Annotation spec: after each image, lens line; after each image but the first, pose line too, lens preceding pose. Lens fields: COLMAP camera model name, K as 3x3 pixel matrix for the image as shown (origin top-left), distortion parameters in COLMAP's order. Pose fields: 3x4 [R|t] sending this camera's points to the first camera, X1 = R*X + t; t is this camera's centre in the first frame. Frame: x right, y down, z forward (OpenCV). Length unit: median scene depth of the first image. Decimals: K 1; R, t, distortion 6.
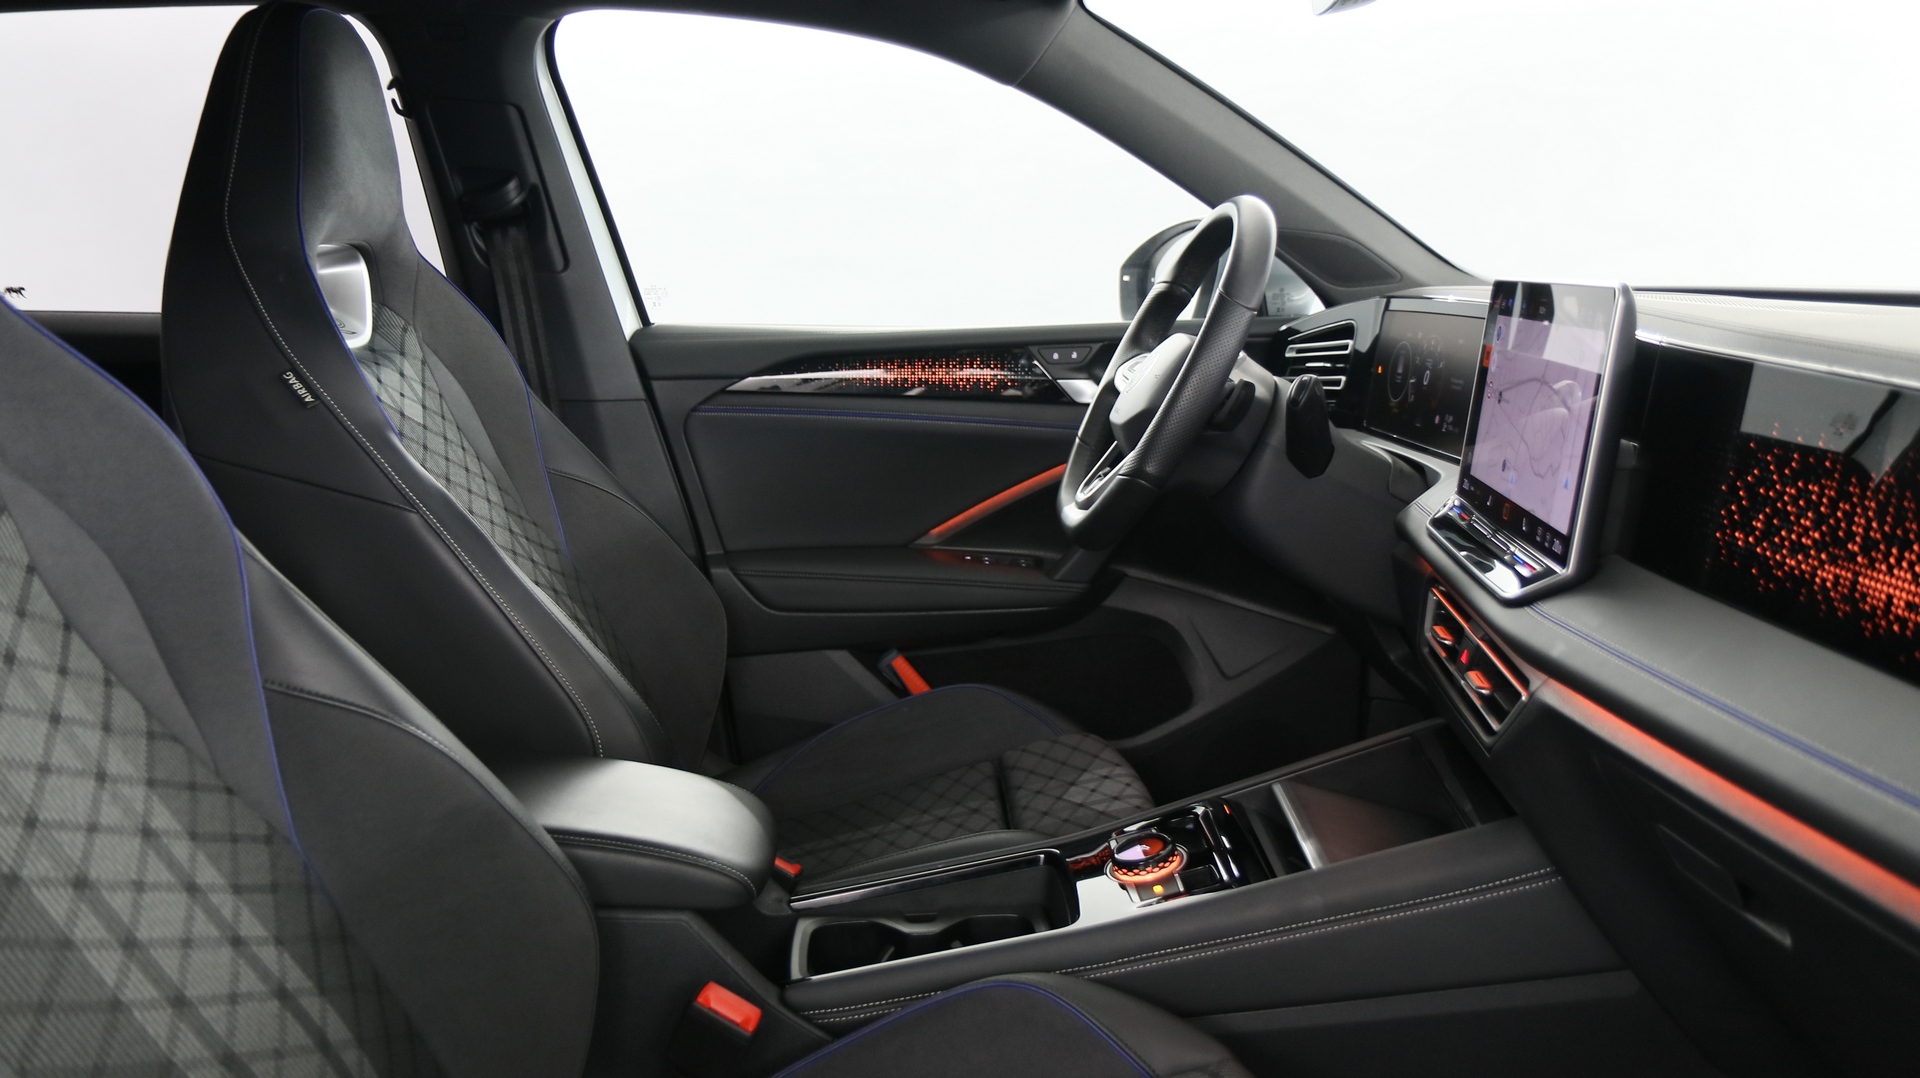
lens RADIAL K [[1462.8, 0, 971.0], [0, 1462.8, 540.6], [0, 0, 1]] dist [-0.021526, 0.018922]
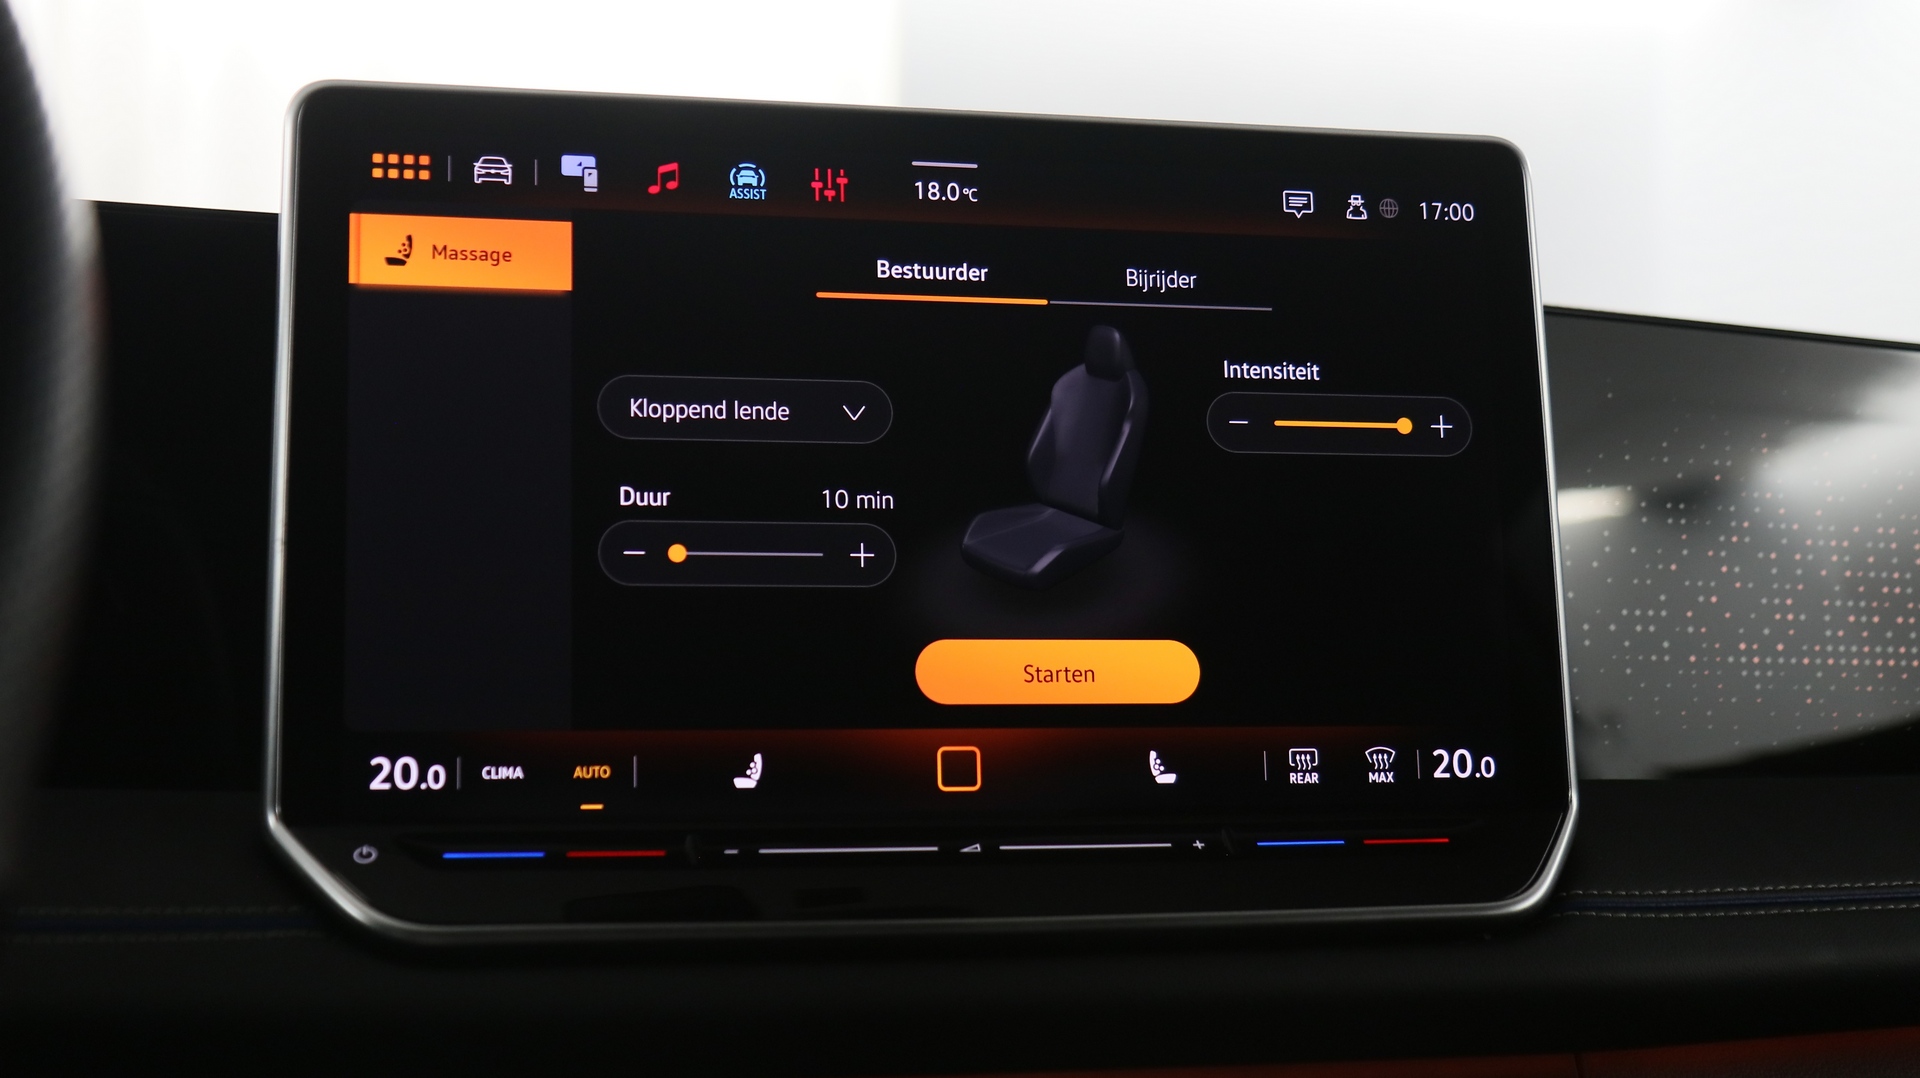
lens RADIAL K [[2398.4, 0, 966.0], [0, 2398.4, 548.9], [0, 0, 1]] dist [-0.030141, 0.000000]
pose [[-0.317702, 0.045338, 0.947106, -0.216729], [0.179474, 0.983675, 0.013115, -0.105590], [-0.931050, 0.174148, -0.320652, 1.609369]]
